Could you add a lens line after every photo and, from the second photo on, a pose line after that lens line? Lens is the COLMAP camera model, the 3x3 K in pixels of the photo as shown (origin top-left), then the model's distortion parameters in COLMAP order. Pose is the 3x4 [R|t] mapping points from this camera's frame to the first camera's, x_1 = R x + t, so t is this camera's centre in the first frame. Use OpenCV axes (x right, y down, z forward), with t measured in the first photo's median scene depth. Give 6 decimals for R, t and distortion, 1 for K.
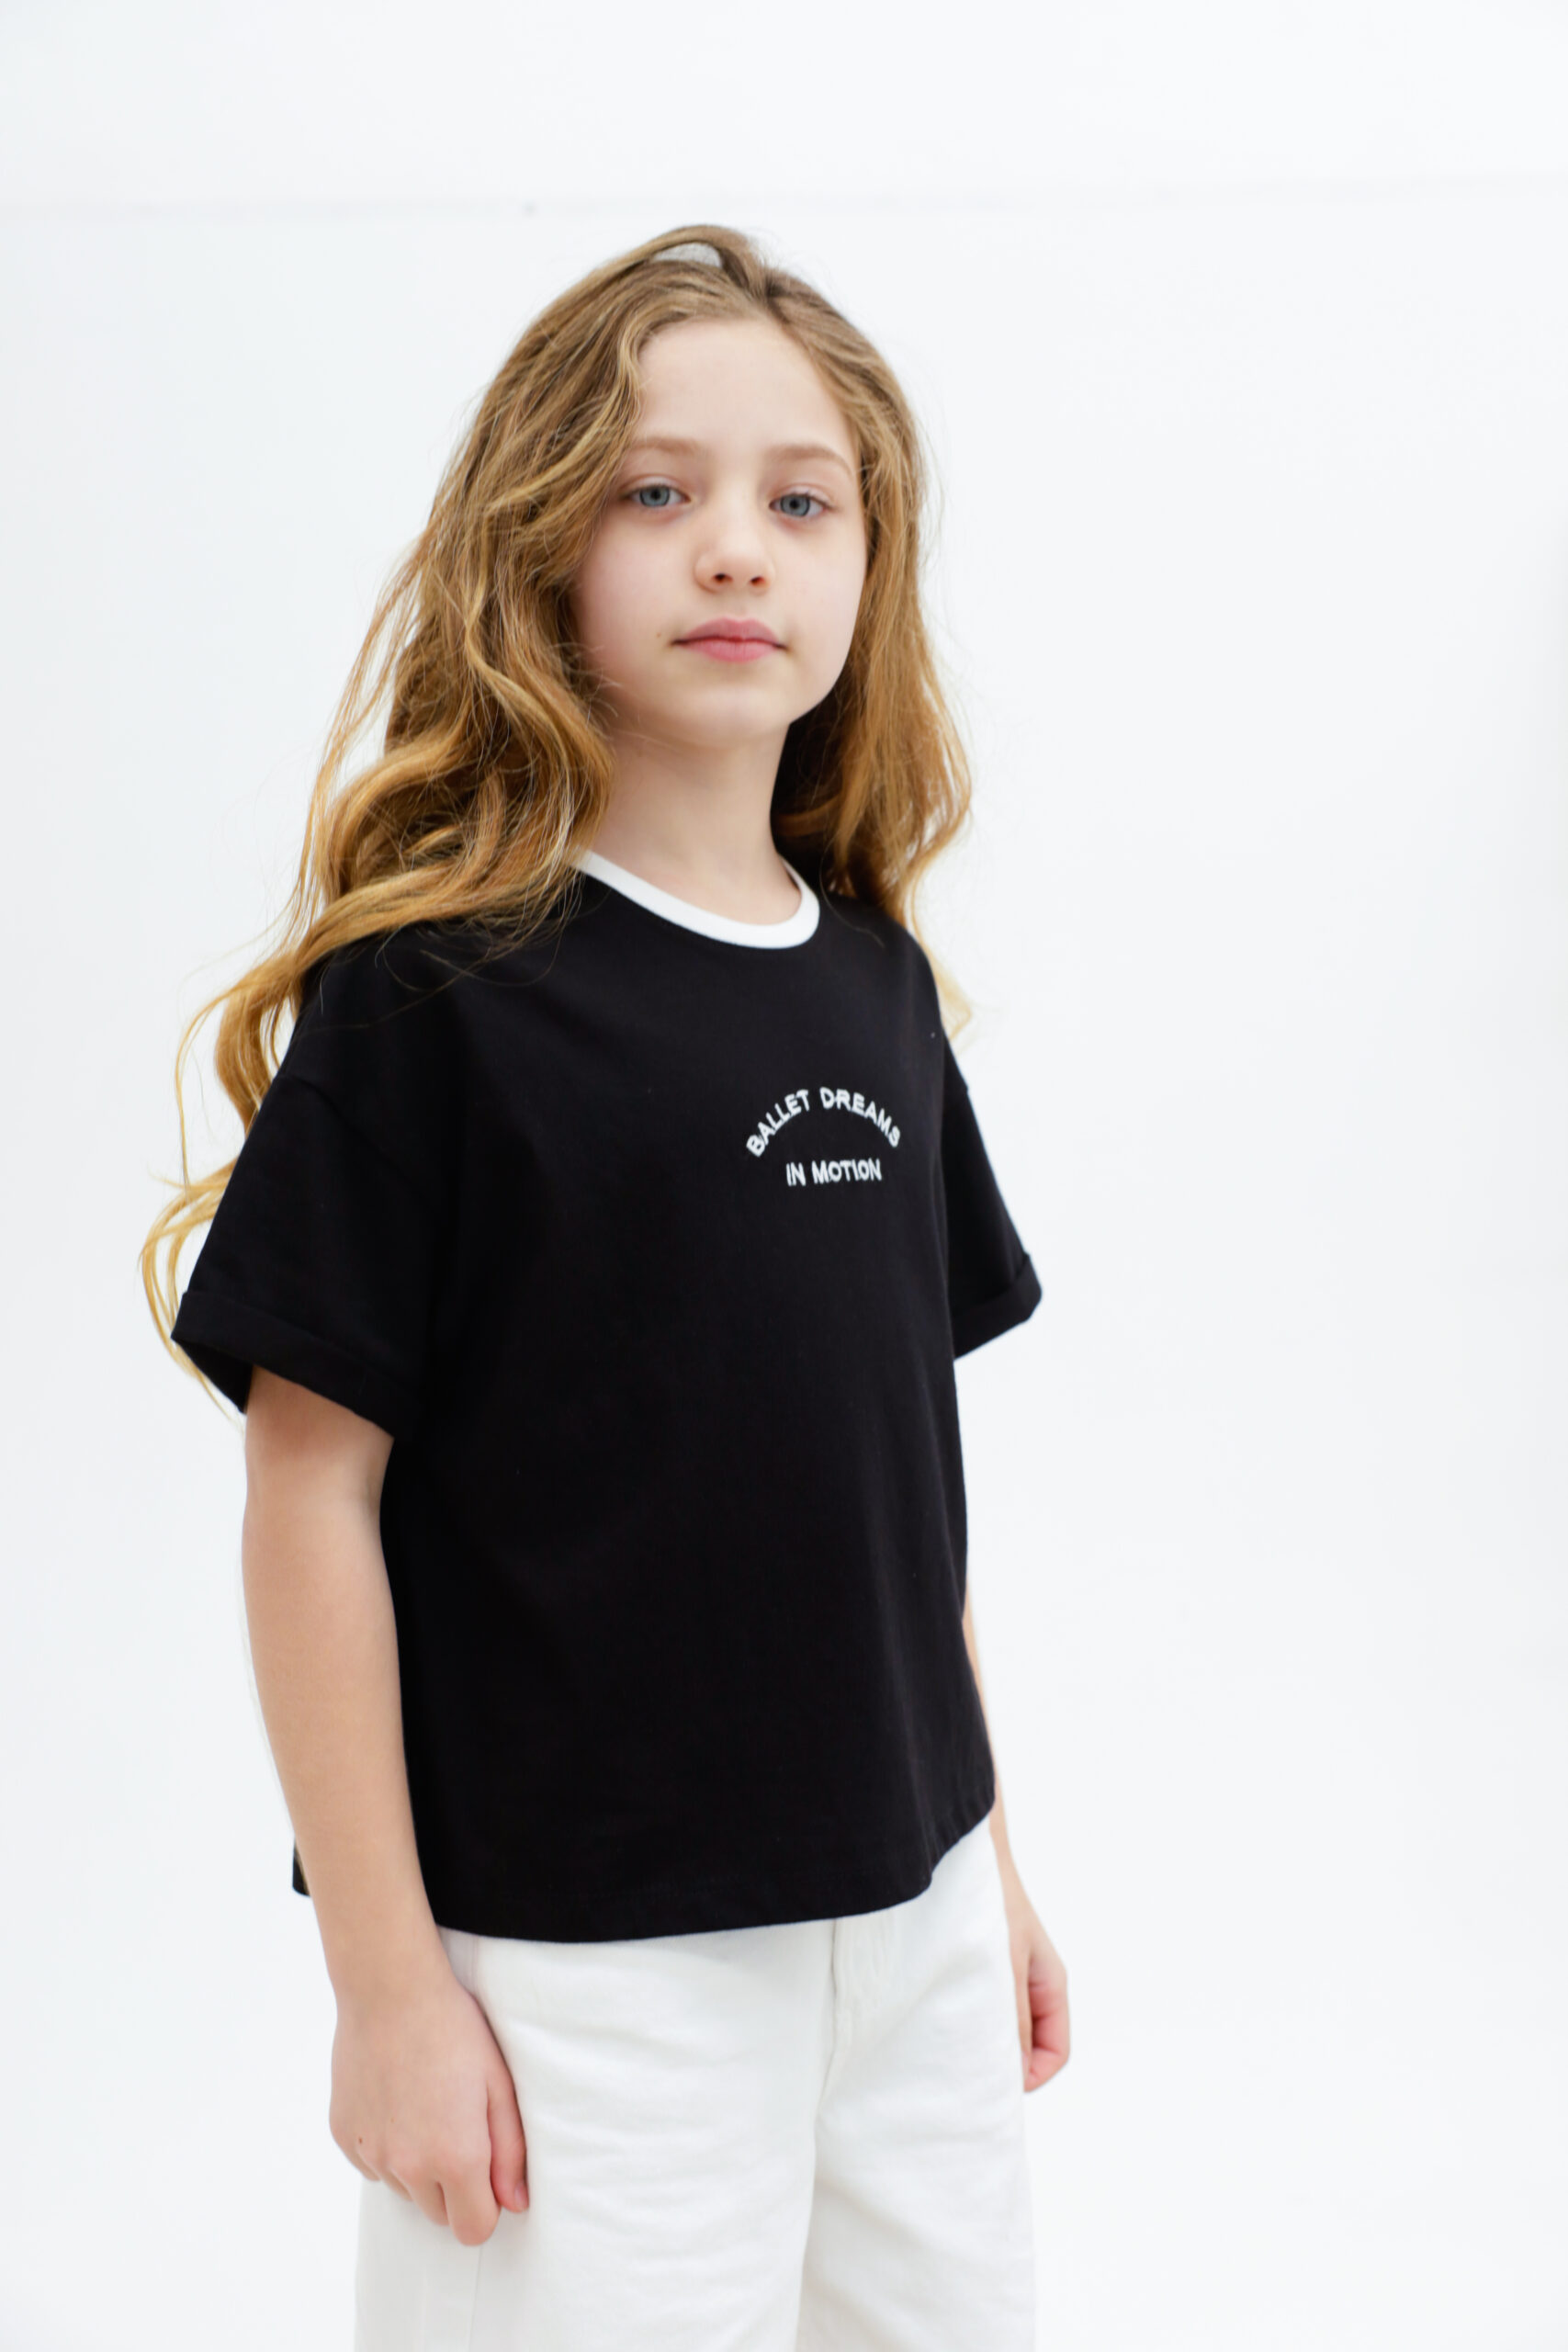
lens RADIAL K [[3016.6, 0, 784.0], [0, 3016.6, 1176.0], [0, 0, 1]] dist [0.239898, 0.005354]
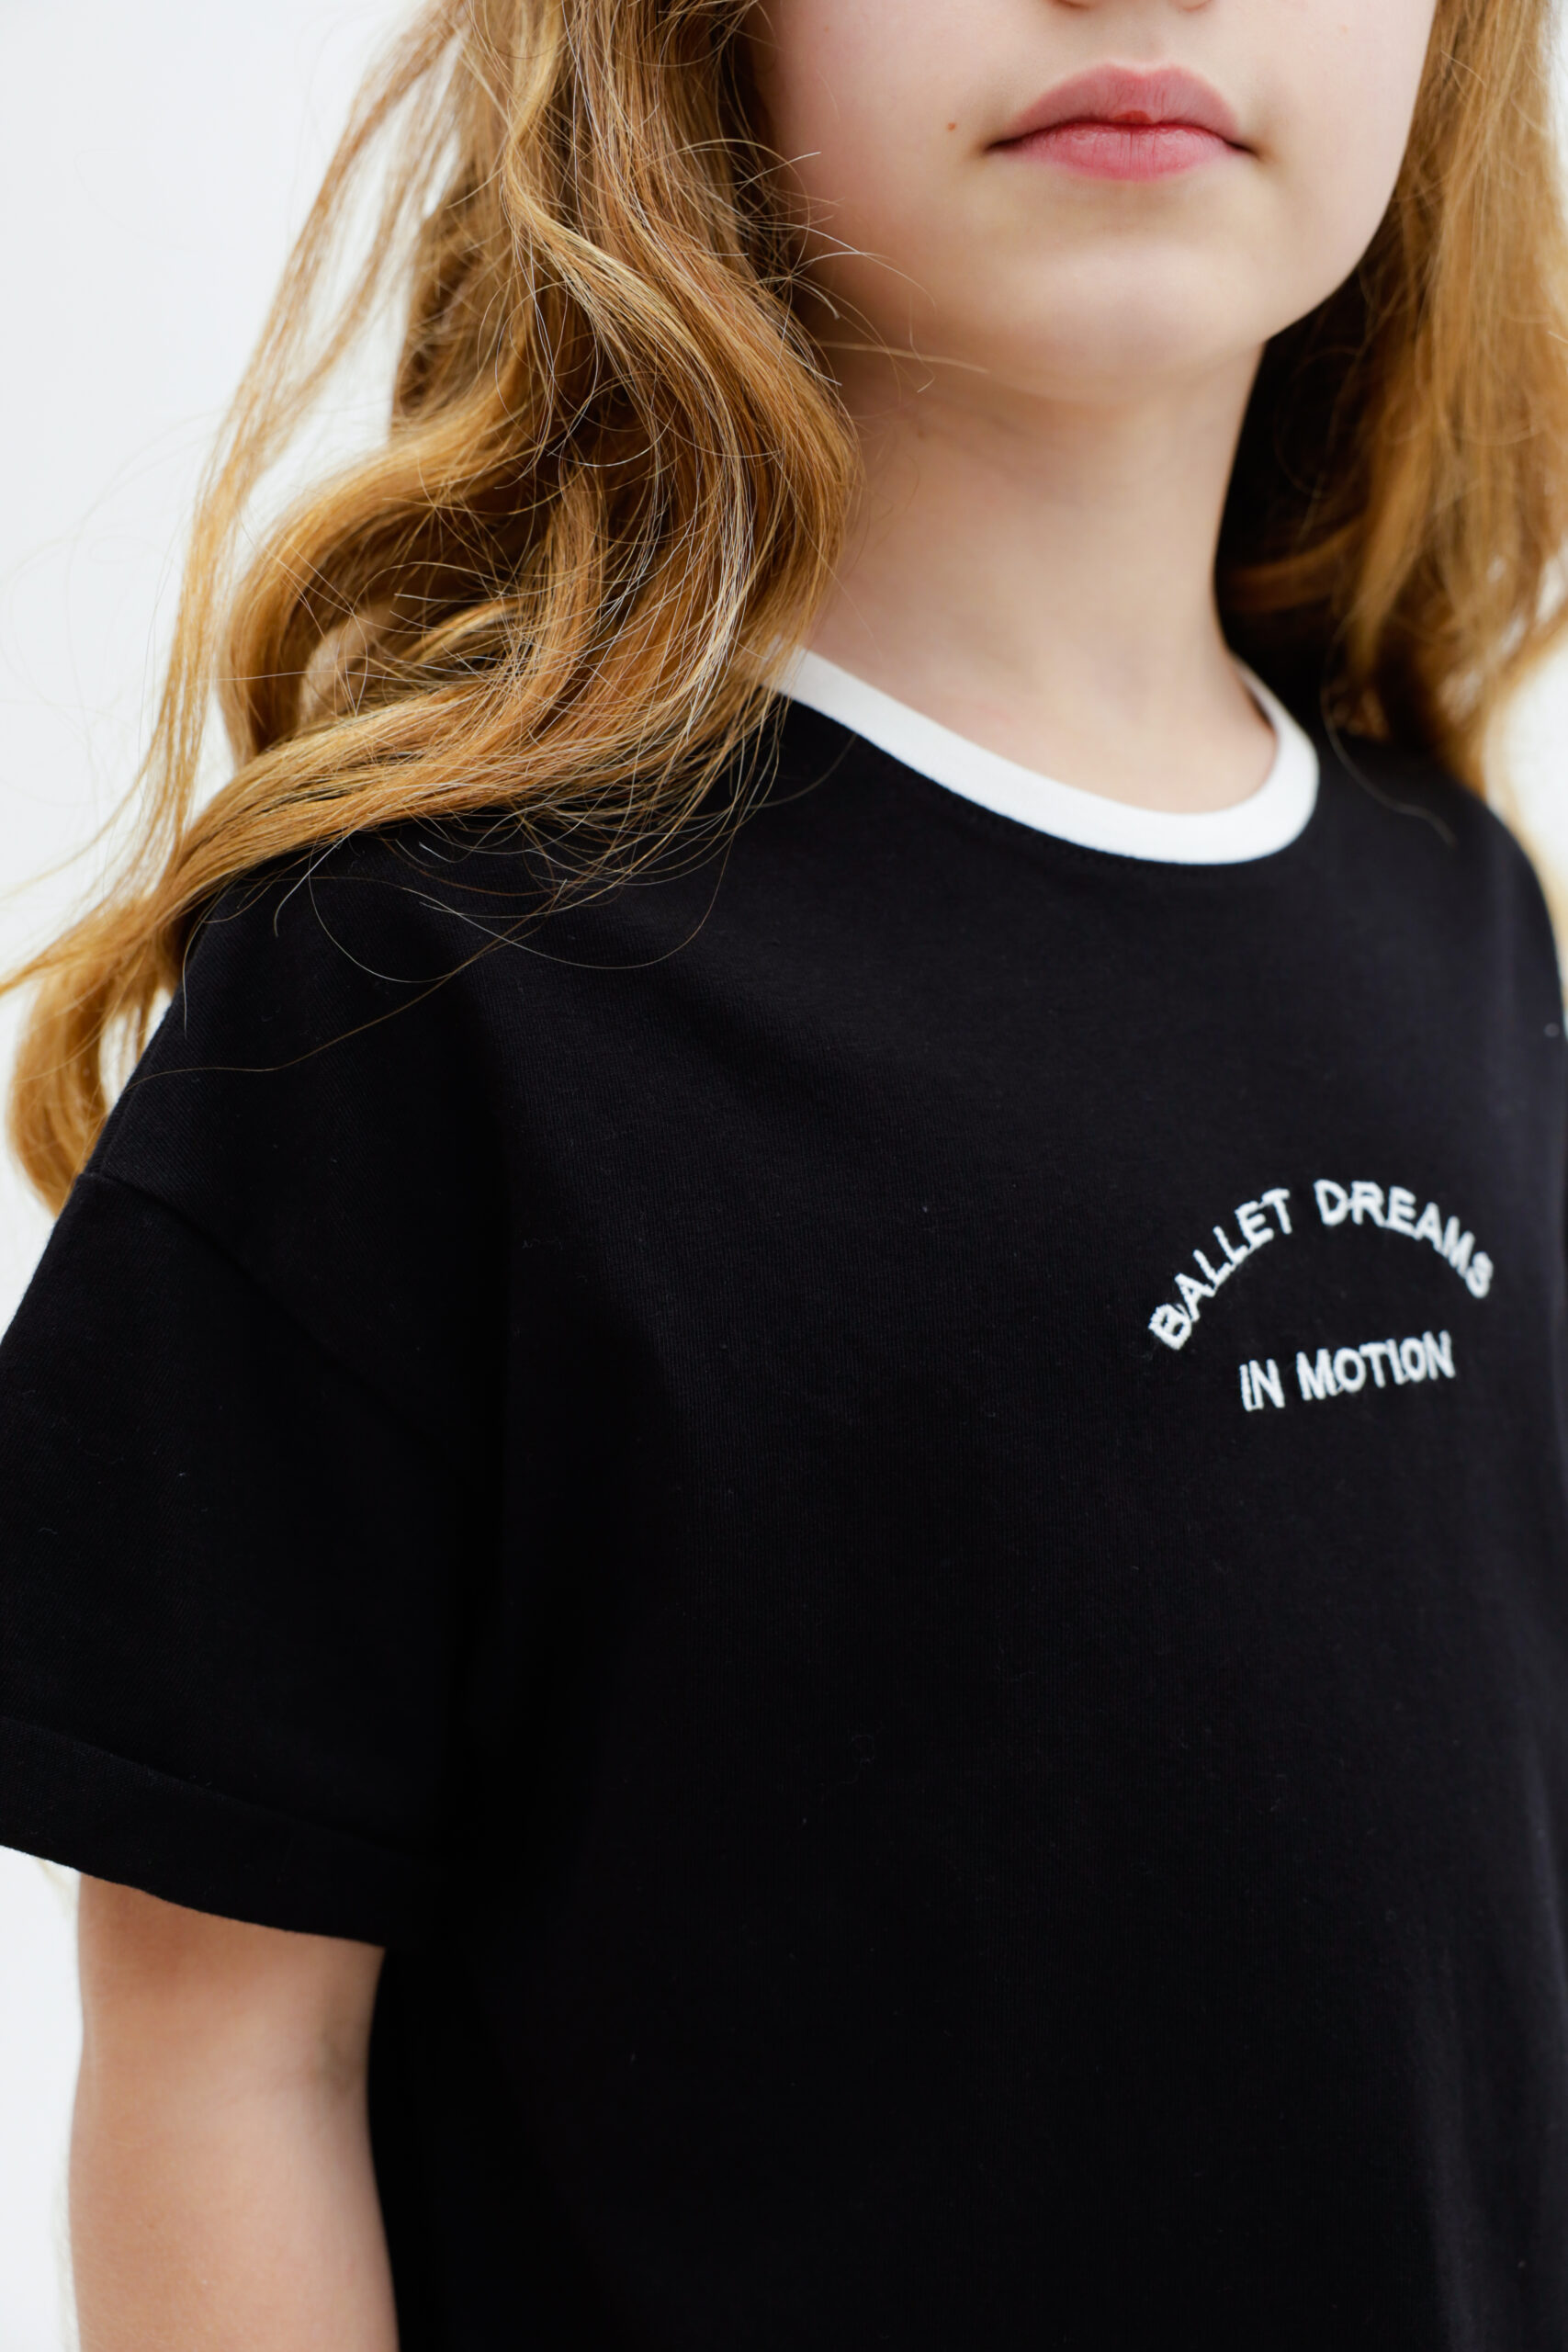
lens RADIAL K [[3236.3, 0, 847.6], [0, 3236.3, 1211.0], [0, 0, 1]] dist [0.454064, -1.959216]
pose [[0.994308, 0.005296, -0.106409, -0.005633], [0.001074, 0.998215, 0.059716, -0.054348], [0.106535, -0.059490, 0.992528, 0.519684]]
